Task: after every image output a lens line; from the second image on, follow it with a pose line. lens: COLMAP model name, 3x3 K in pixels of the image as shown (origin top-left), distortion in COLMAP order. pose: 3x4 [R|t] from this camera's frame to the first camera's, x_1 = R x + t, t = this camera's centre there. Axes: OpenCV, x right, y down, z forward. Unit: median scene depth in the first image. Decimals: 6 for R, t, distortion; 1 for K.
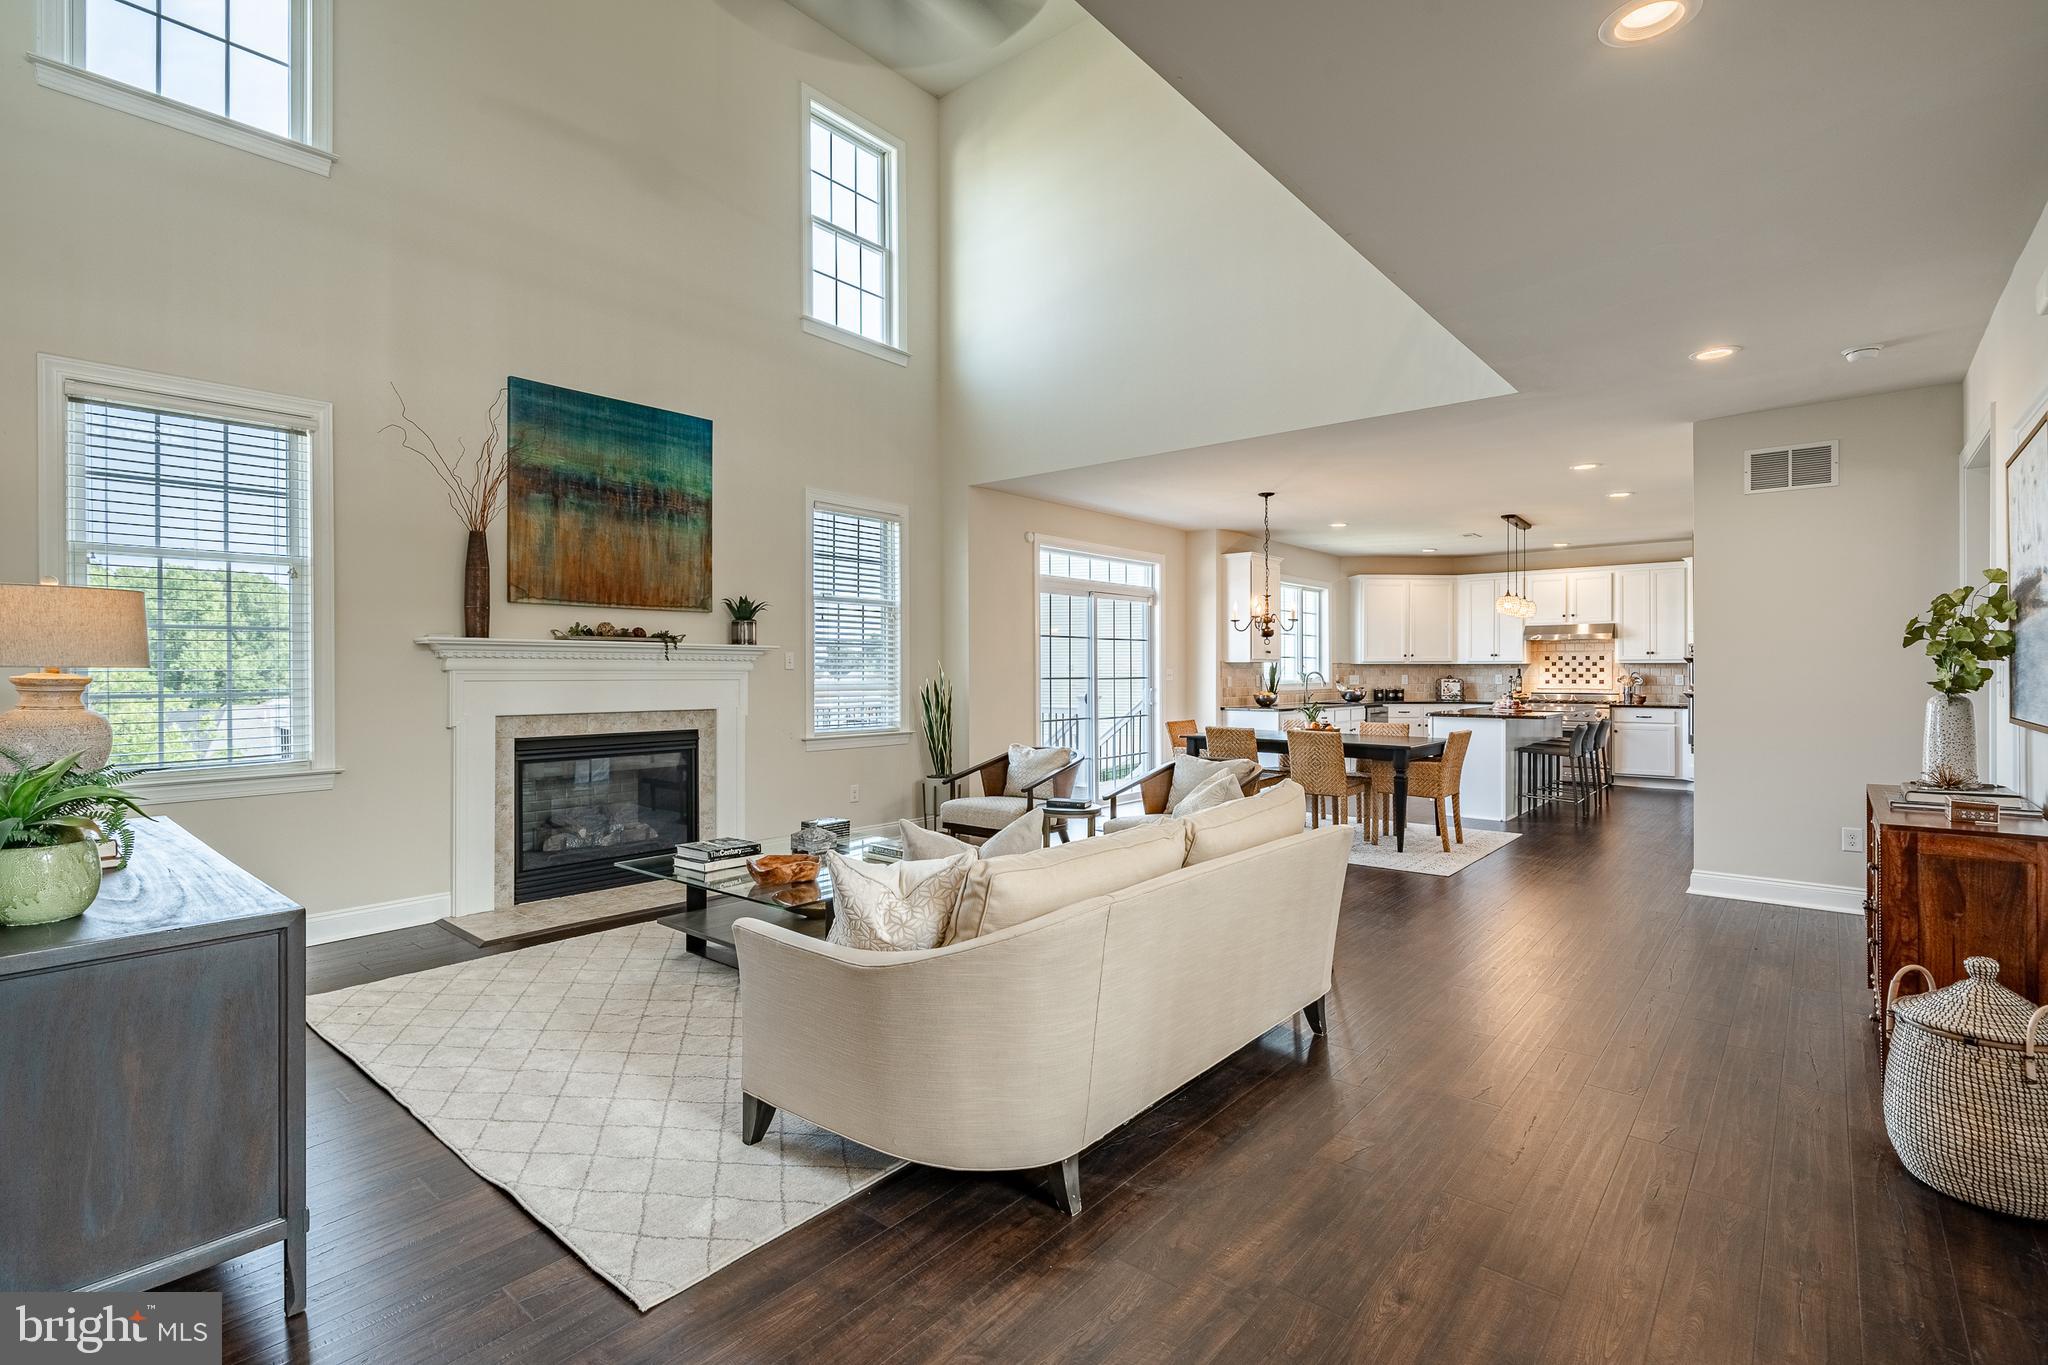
lens RADIAL K [[952.5, 0, 1005.0], [0, 952.5, 669.6], [0, 0, 1]] dist [-0.004345, 0.001795]
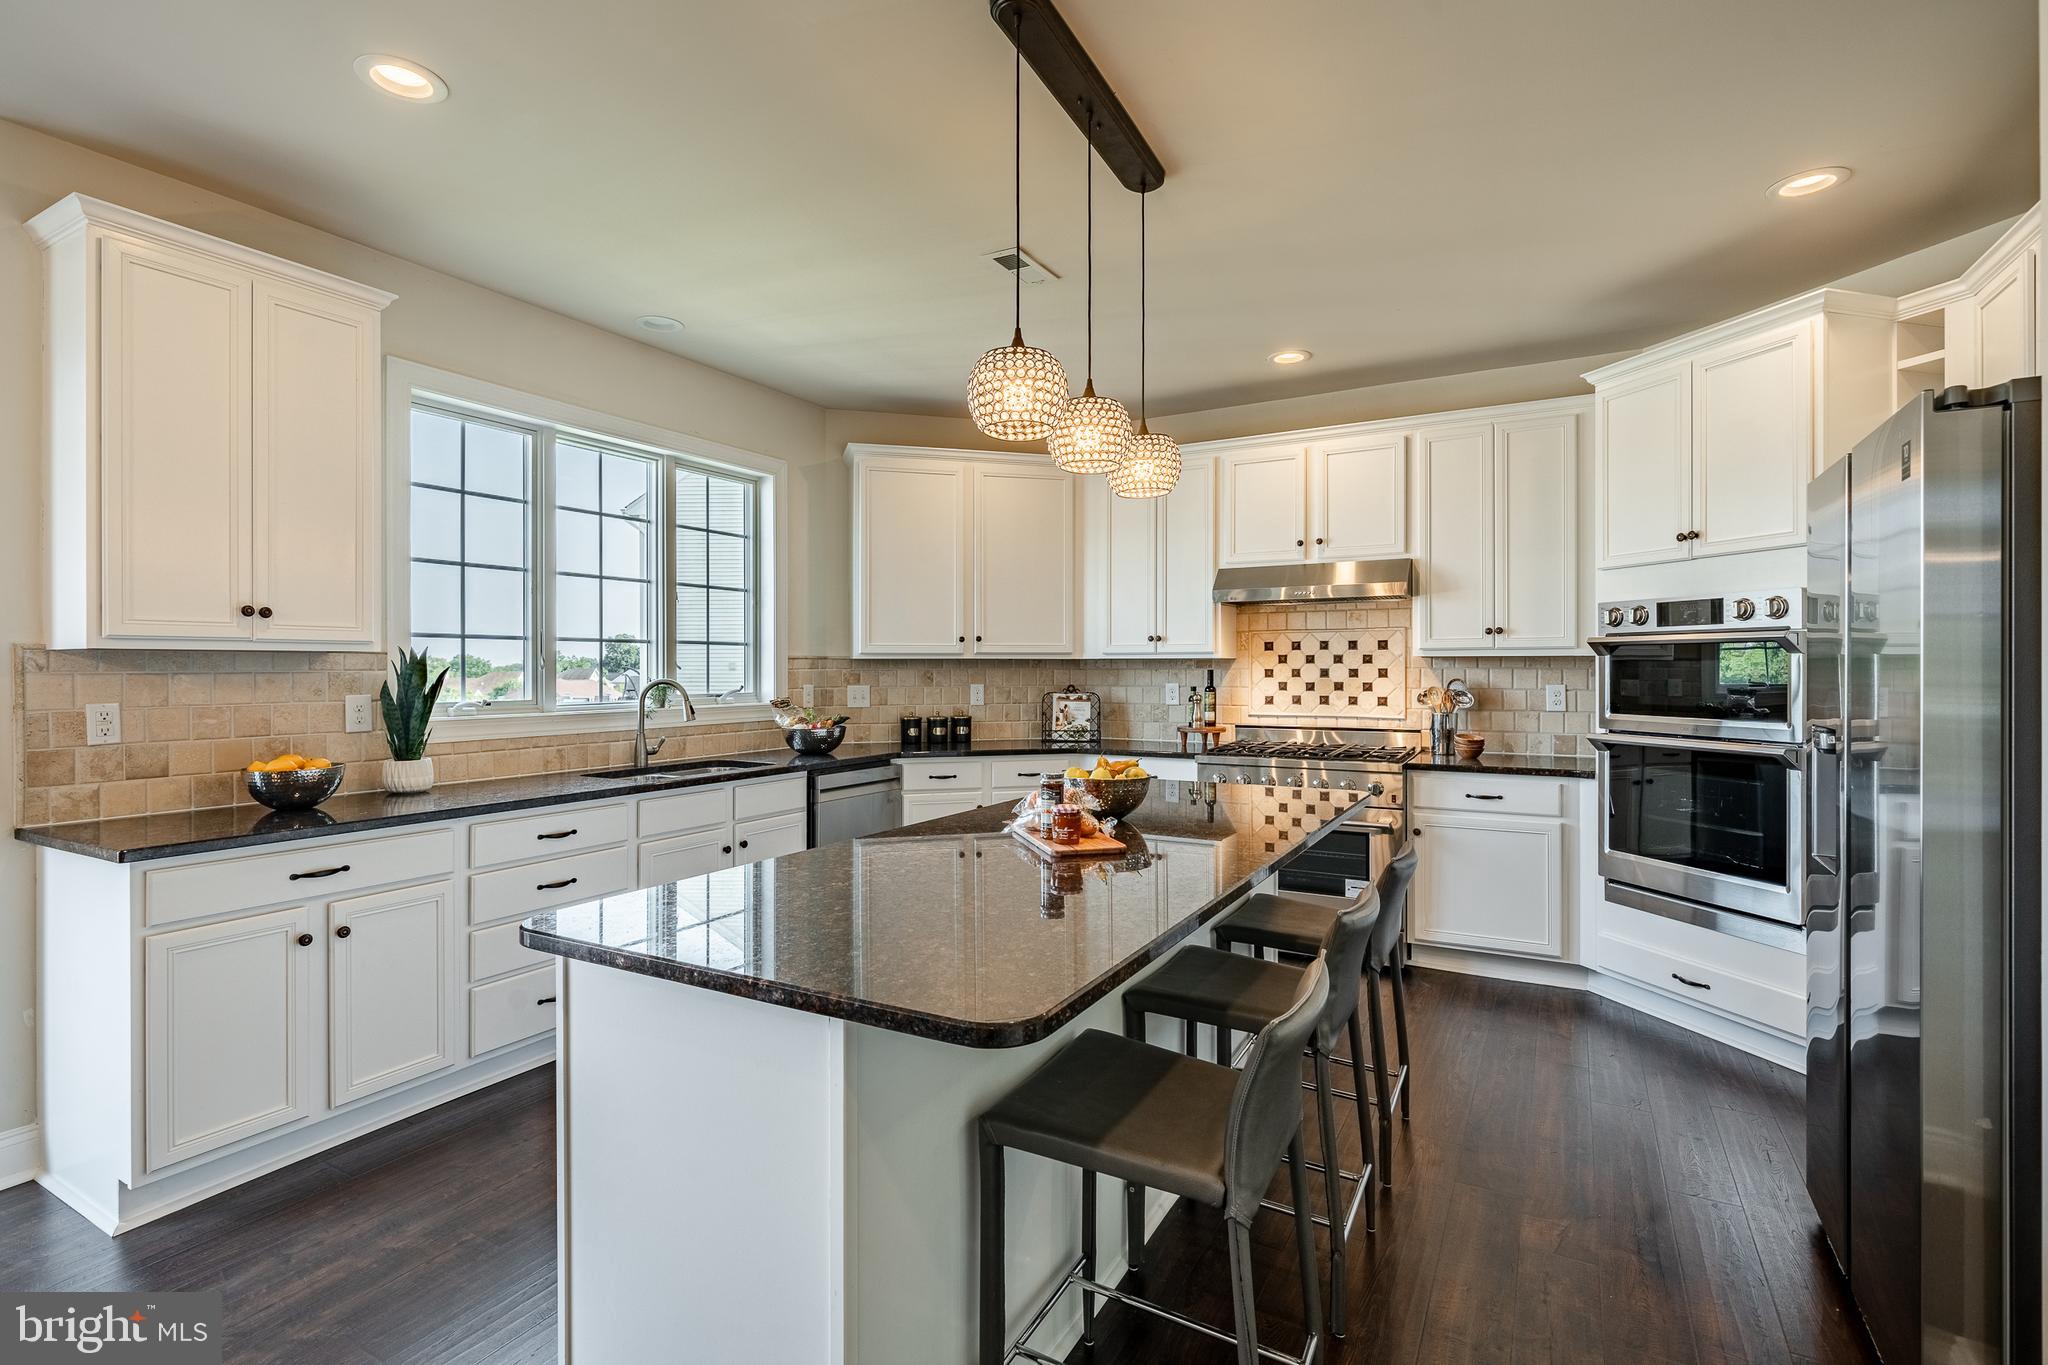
lens RADIAL K [[952.5, 0, 1015.6], [0, 952.5, 671.5], [0, 0, 1]] dist [-0.004345, 0.001795]
pose [[0.980710, -0.002332, 0.195452, 0.705067], [0.001249, 0.999983, 0.005665, -0.005420], [-0.195462, -0.005311, 0.980697, 1.130820]]
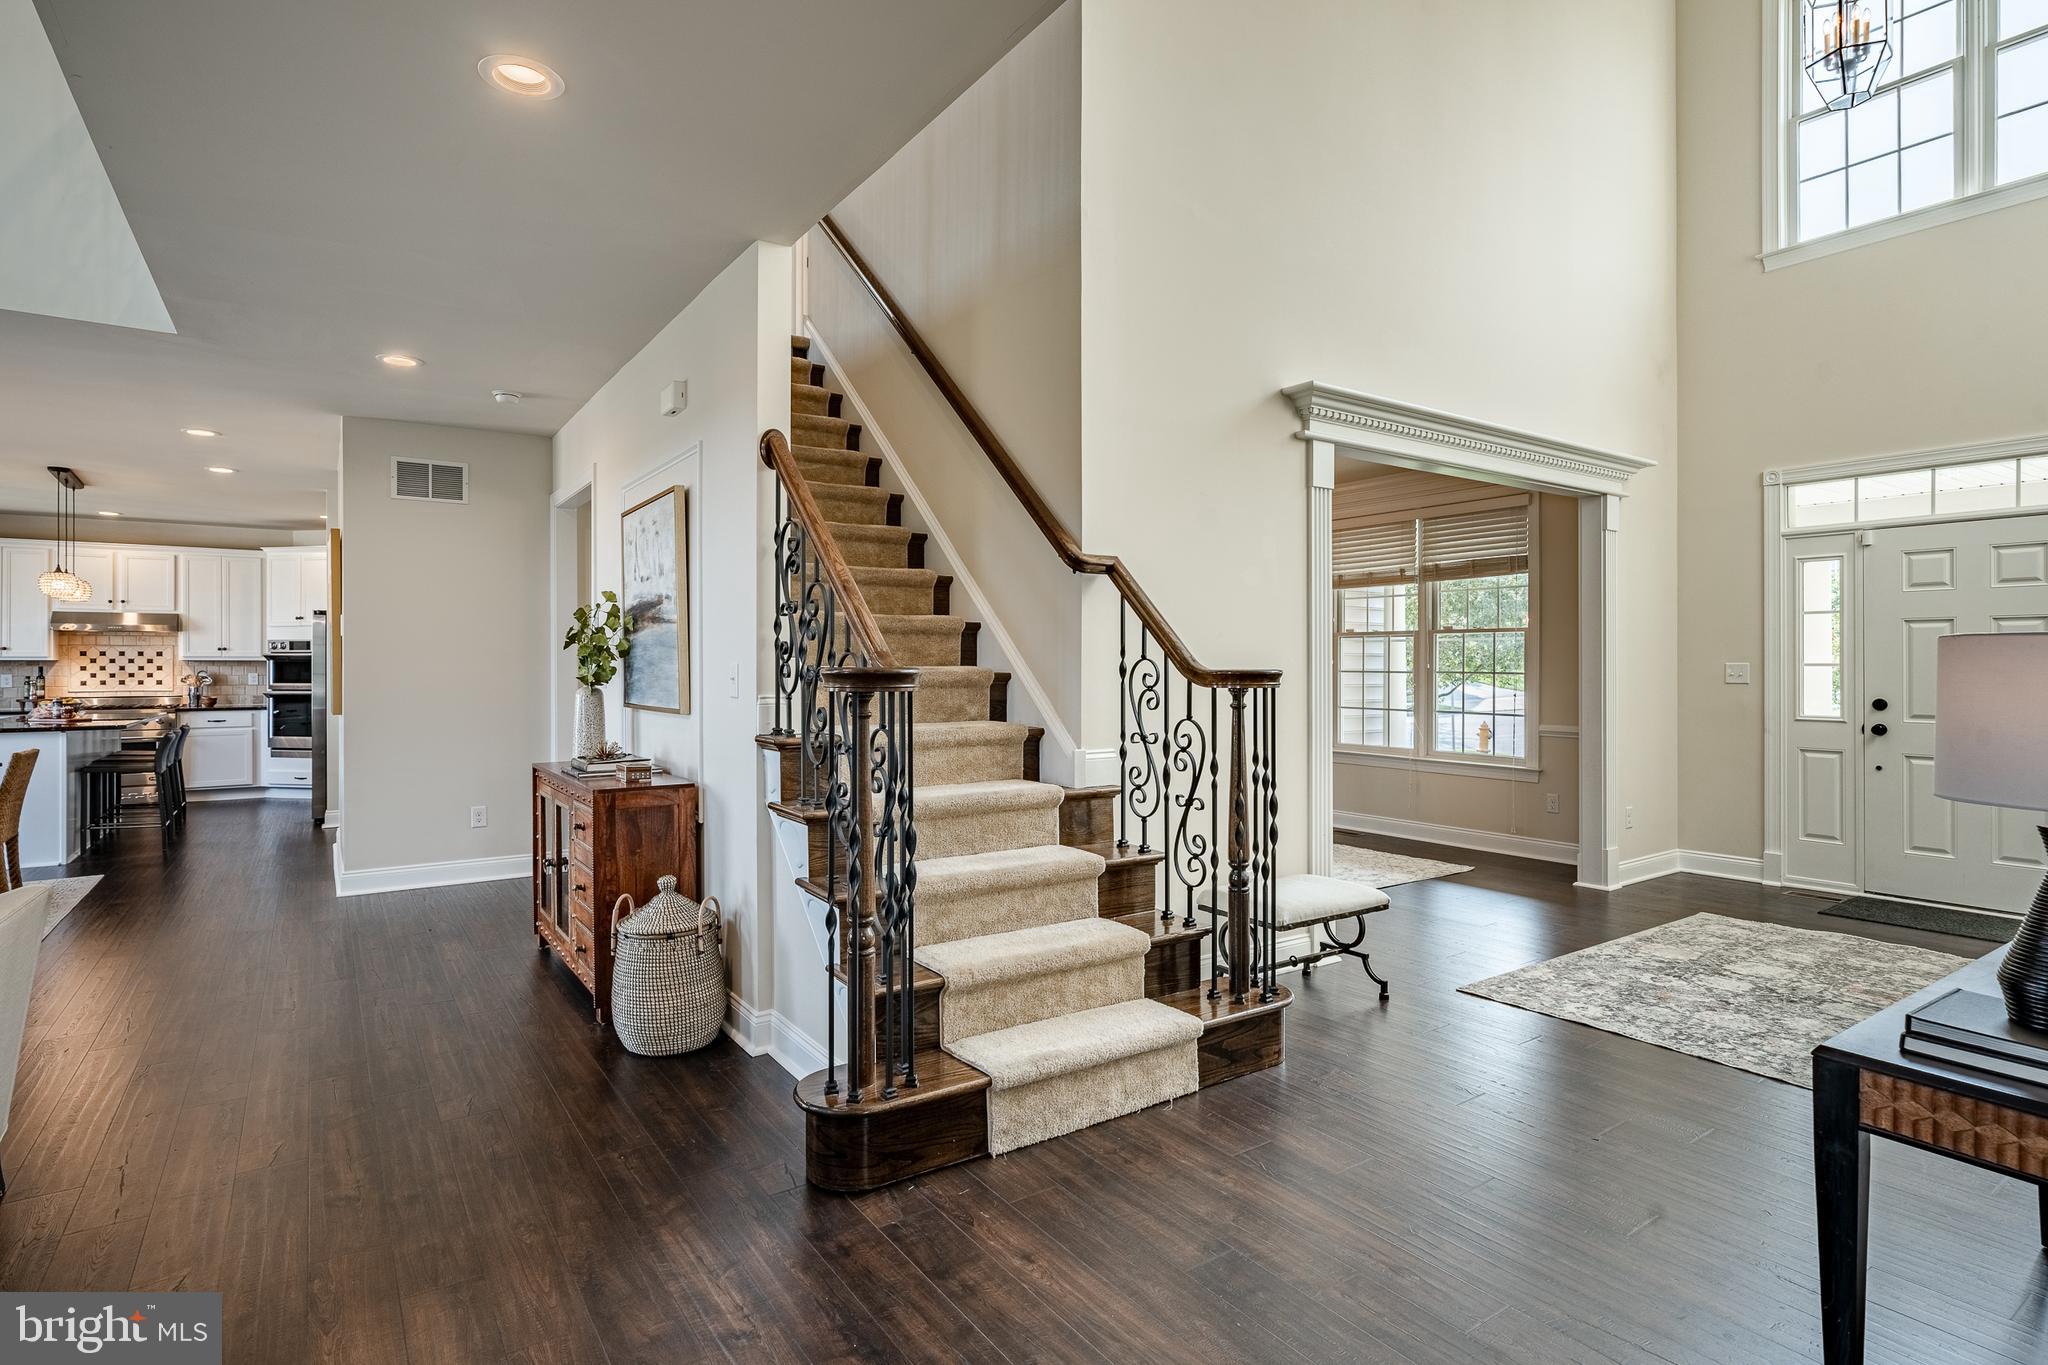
lens RADIAL K [[1029.2, 0, 1012.4], [0, 1029.2, 666.9], [0, 0, 1]] dist [-0.001163, 0.001132]
pose [[0.259156, 0.000442, 0.965835, -0.113140], [0.000448, 1.000000, -0.000577, 0.000131], [-0.965835, 0.000582, 0.259156, 0.050862]]
